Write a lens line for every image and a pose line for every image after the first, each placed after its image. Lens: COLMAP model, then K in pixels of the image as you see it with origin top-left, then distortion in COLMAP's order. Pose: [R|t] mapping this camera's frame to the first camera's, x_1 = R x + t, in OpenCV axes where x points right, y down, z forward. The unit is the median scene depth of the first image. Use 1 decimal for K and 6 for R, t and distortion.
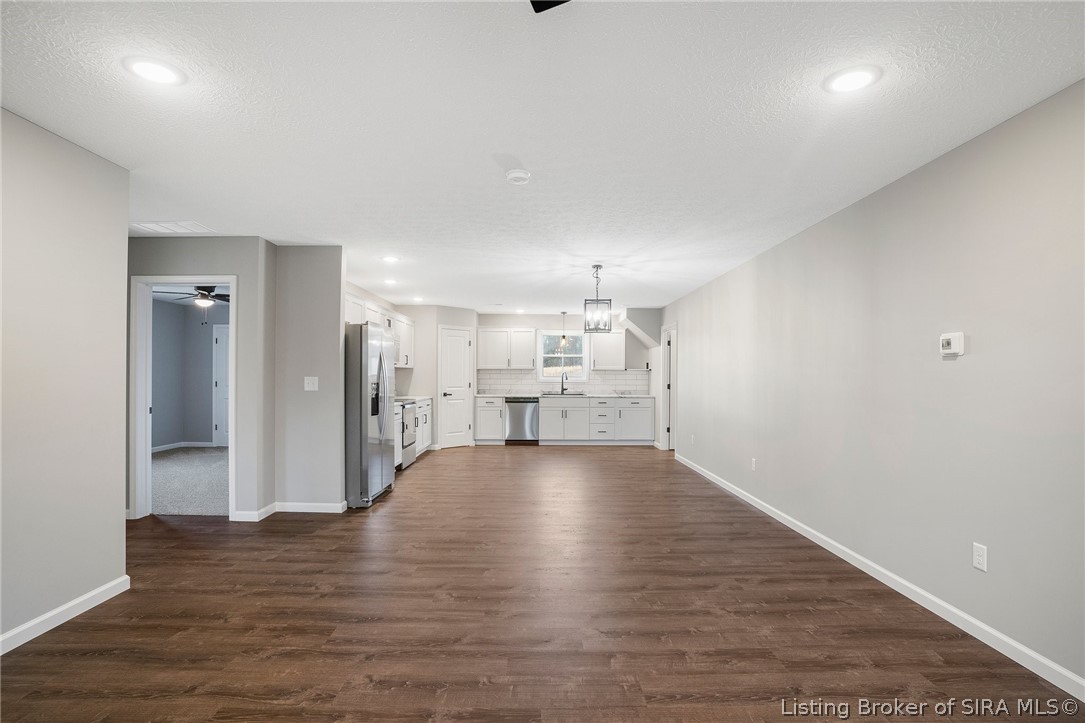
lens RADIAL K [[552.0, 0, 537.8], [0, 552.0, 364.5], [0, 0, 1]] dist [0.002463, 0.000205]
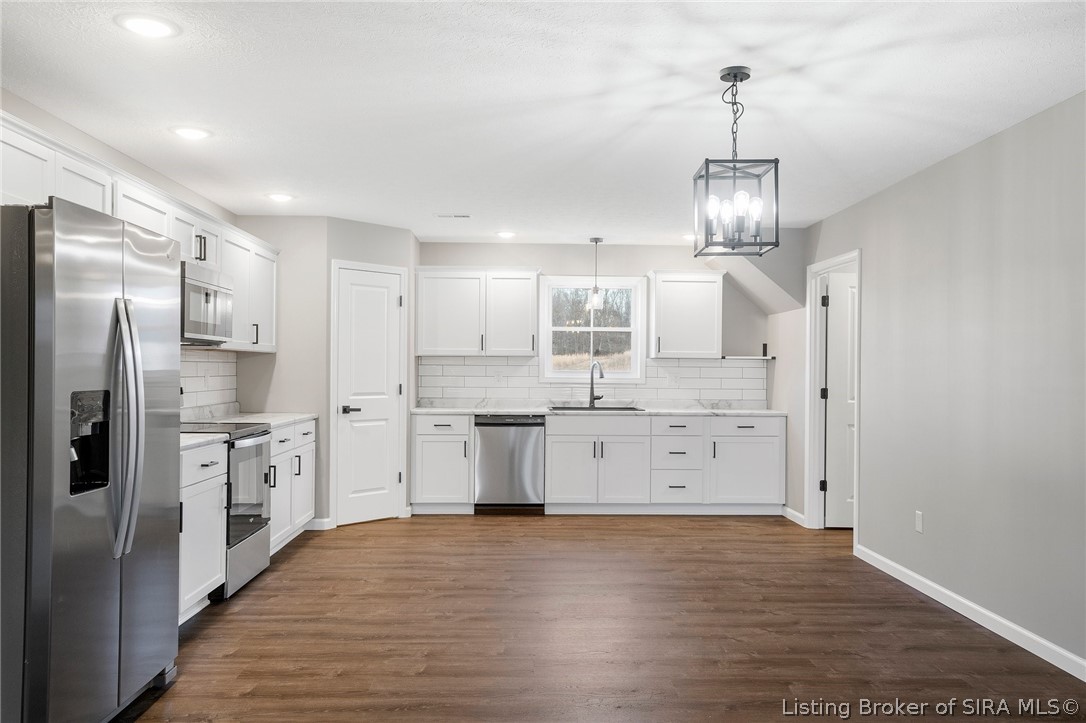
lens RADIAL K [[866.6, 0, 546.7], [0, 866.6, 363.0], [0, 0, 1]] dist [0.007992, 0.002741]
pose [[0.999486, 0.002925, 0.031909, -0.020921], [-0.003344, 0.999909, 0.013078, 0.004641], [-0.031868, -0.013178, 0.999405, 0.250087]]
